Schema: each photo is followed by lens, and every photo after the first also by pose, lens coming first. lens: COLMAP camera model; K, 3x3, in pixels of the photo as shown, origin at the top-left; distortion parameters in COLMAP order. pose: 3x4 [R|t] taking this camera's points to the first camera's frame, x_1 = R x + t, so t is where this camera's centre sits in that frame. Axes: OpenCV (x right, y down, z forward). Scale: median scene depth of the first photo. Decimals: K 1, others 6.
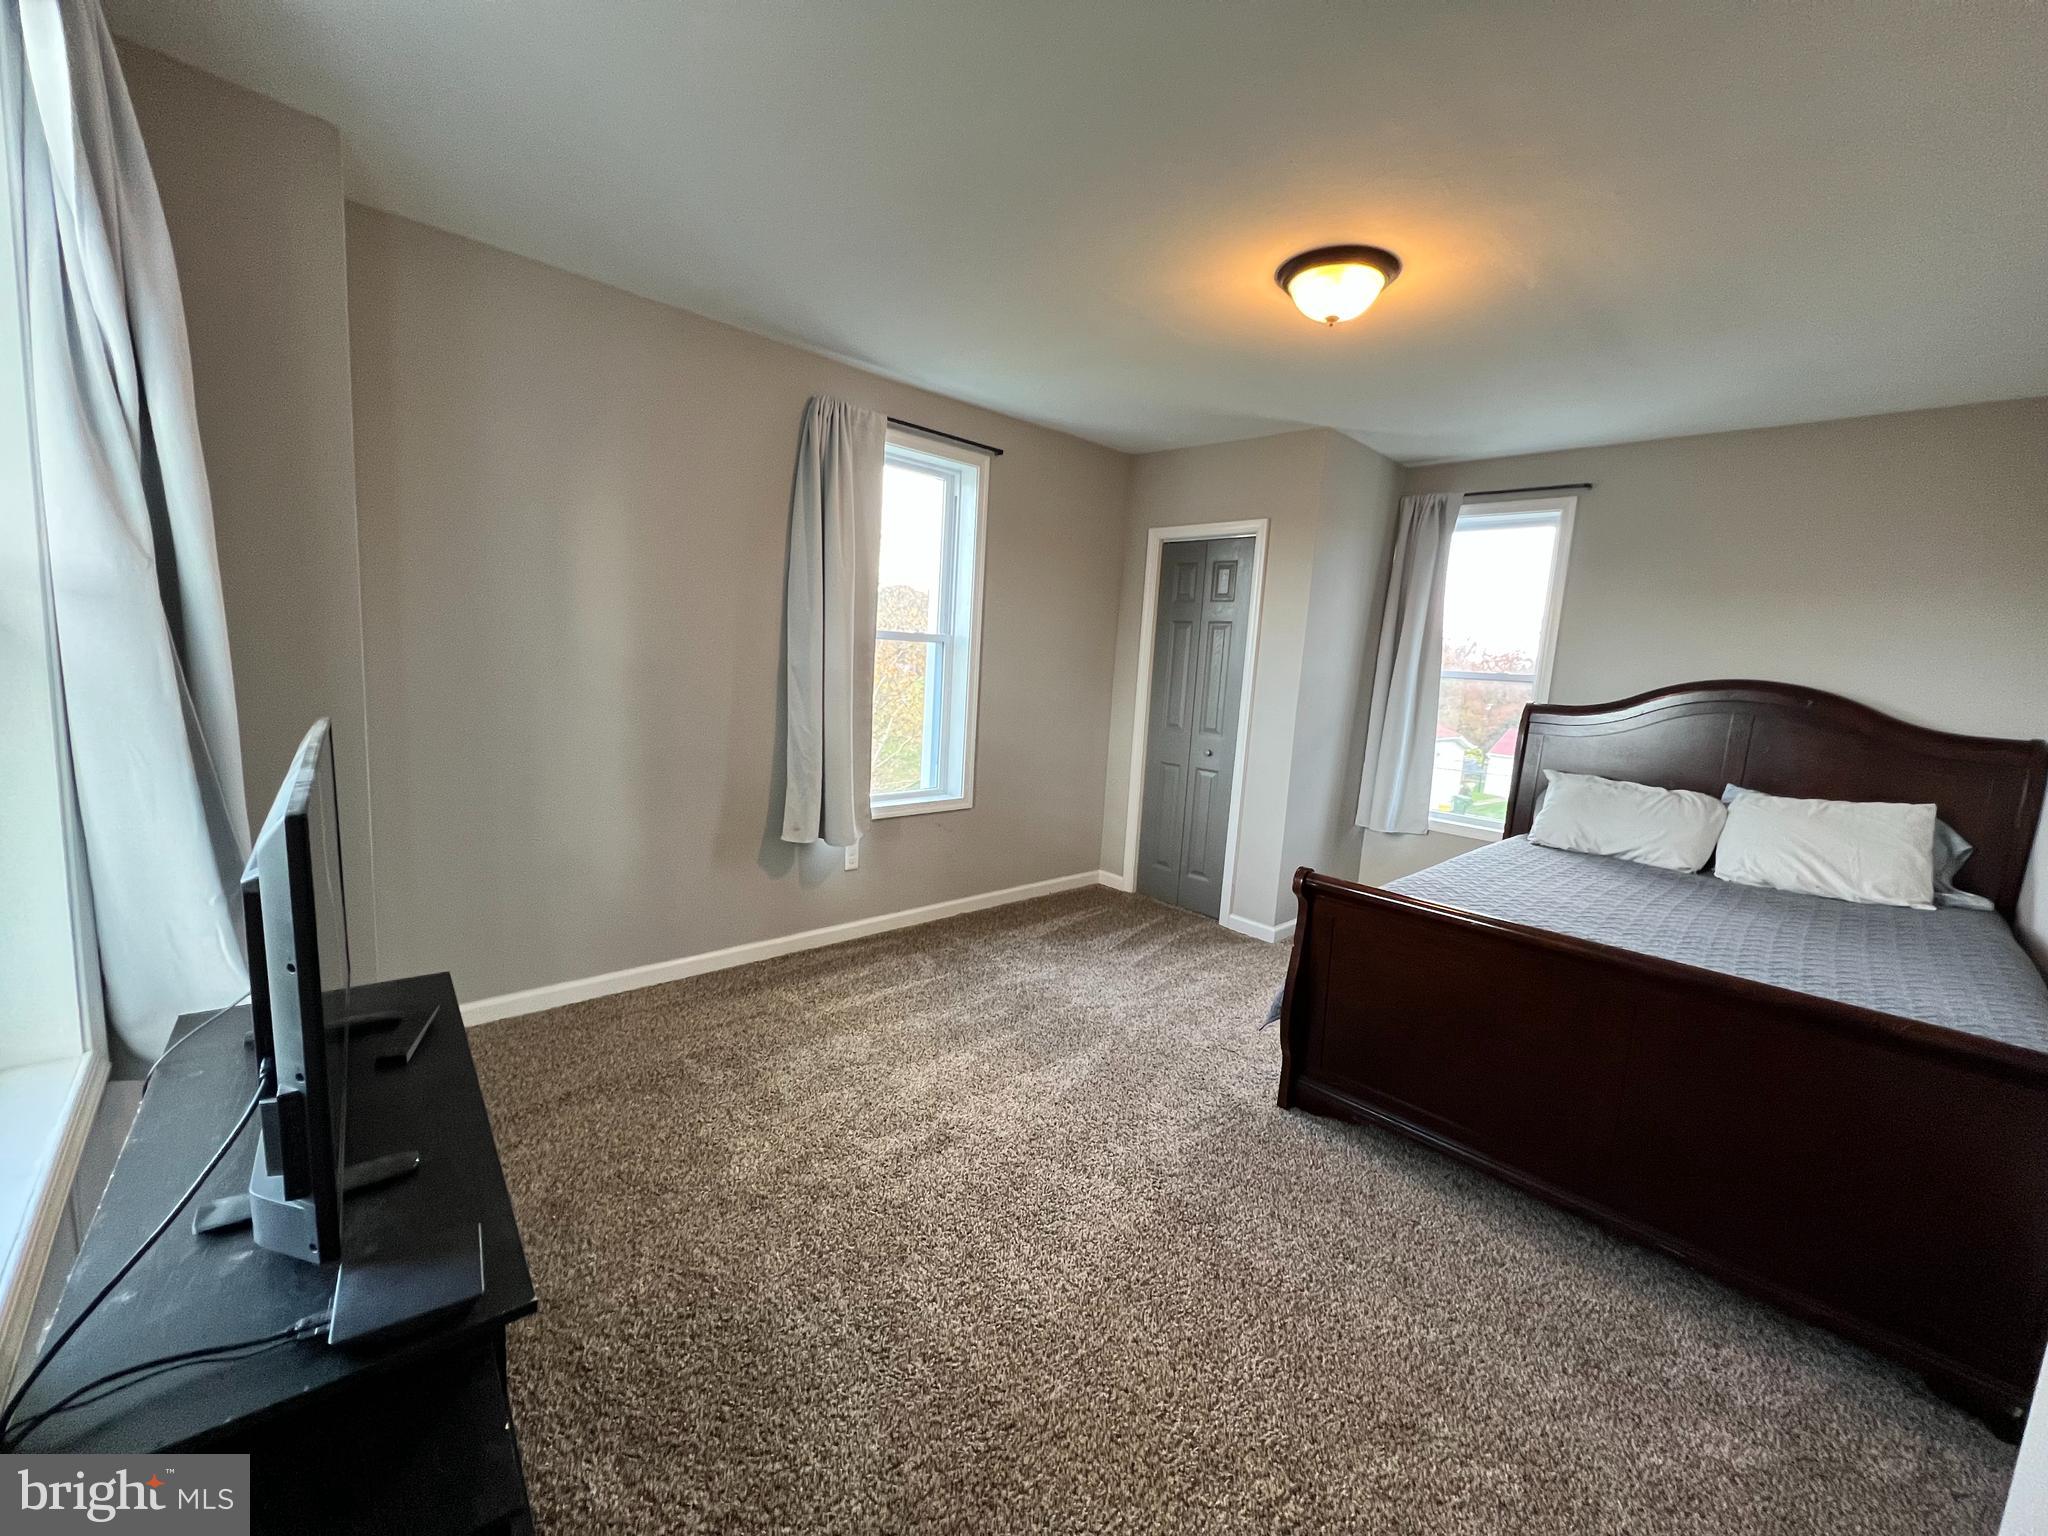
lens RADIAL K [[812.3, 0, 1024.0], [0, 812.3, 768.0], [0, 0, 1]] dist [-0.001245, -0.000136]
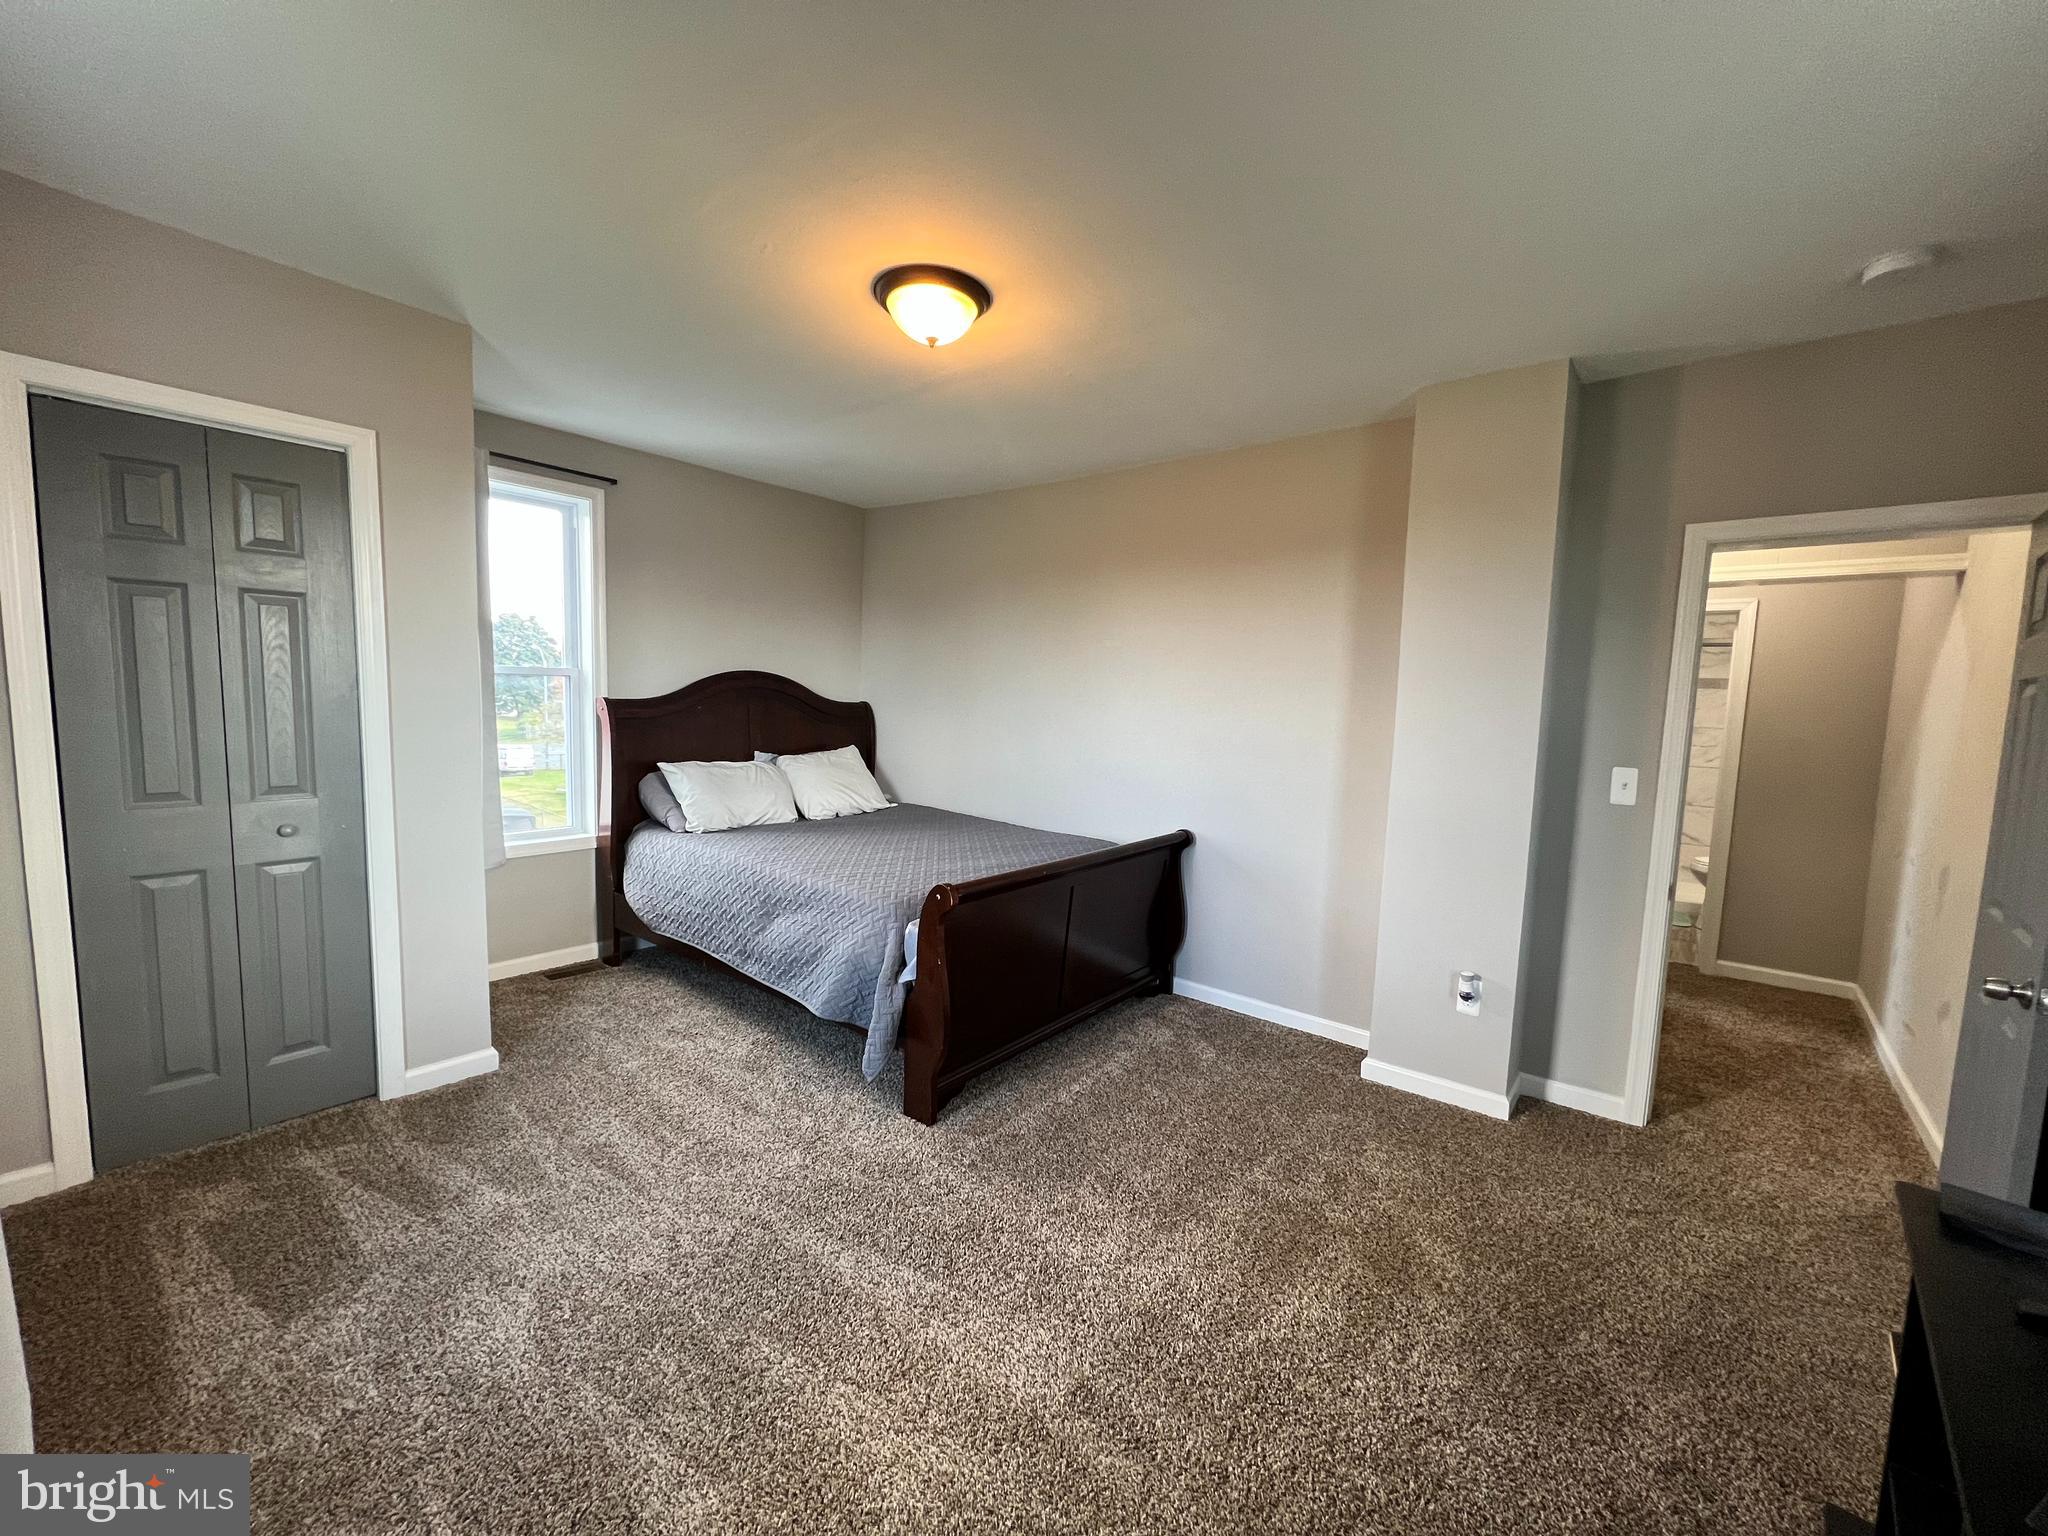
lens RADIAL K [[812.3, 0, 1024.0], [0, 812.3, 768.0], [0, 0, 1]] dist [-0.001245, -0.000136]
pose [[-0.119234, -0.156113, 0.980516, -0.396248], [0.100894, 0.980544, 0.168387, -0.110916], [-0.987727, 0.119005, -0.101163, 0.605717]]
